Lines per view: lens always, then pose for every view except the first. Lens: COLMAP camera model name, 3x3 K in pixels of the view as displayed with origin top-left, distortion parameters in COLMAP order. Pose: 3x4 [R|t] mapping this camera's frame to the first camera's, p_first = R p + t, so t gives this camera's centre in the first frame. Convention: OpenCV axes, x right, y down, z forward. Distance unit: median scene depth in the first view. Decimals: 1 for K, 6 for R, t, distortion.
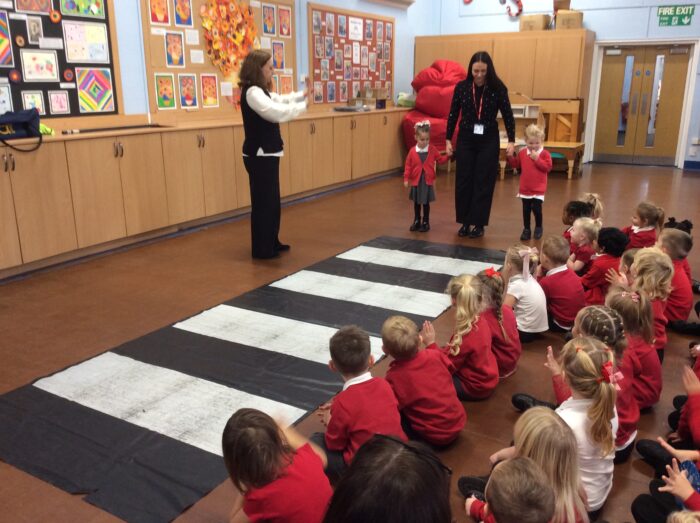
lens RADIAL K [[638.6, 0, 350.7], [0, 638.6, 265.4], [0, 0, 1]] dist [0.020932, 0.000000]
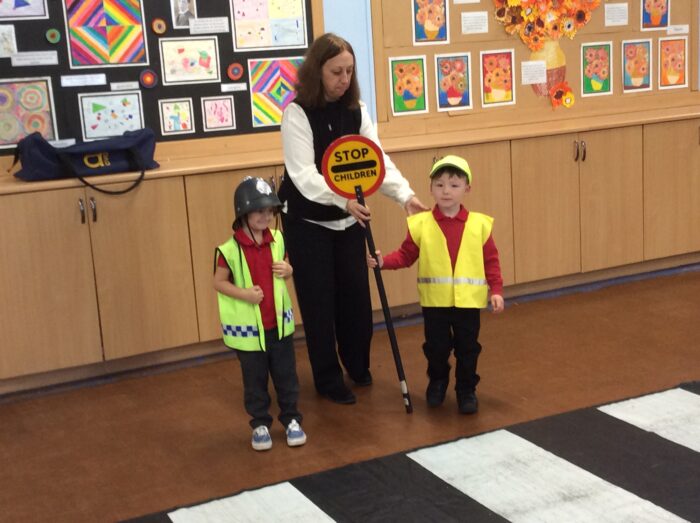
lens RADIAL K [[1018.7, 0, 349.5], [0, 1018.7, 258.9], [0, 0, 1]] dist [0.158940, 0.000000]
pose [[0.842694, 0.053371, -0.535740, 0.226860], [-0.092137, 0.994691, -0.045835, -0.070443], [0.530450, 0.087986, 0.843138, 0.202100]]
